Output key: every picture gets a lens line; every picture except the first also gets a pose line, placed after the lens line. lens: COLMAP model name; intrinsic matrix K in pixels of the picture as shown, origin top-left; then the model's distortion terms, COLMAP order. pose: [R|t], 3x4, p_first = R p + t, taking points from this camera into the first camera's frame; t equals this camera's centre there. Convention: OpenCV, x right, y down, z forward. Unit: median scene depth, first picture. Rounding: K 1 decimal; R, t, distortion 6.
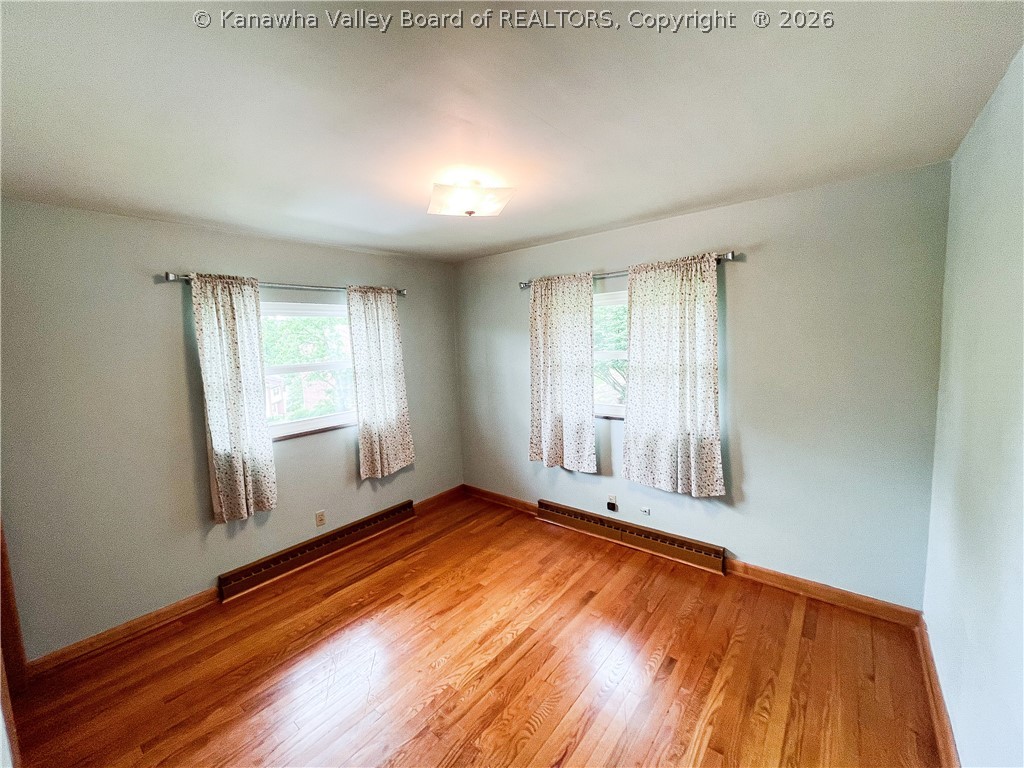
lens RADIAL K [[411.9, 0, 514.6], [0, 411.9, 379.7], [0, 0, 1]] dist [-0.001256, -0.000399]
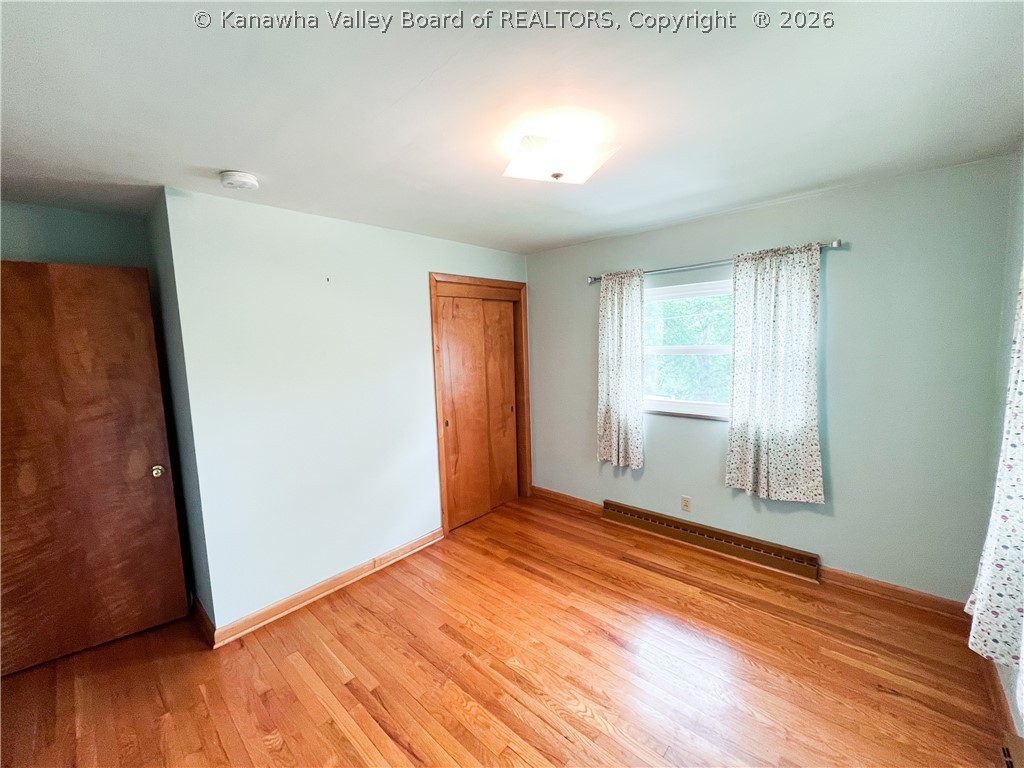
lens RADIAL K [[411.9, 0, 514.6], [0, 411.9, 379.7], [0, 0, 1]] dist [-0.001256, -0.000399]
pose [[-0.049103, 0.139522, -0.989001, 0.491483], [-0.066570, 0.987536, 0.142620, -0.070640], [0.996573, 0.072841, -0.039203, 0.619682]]
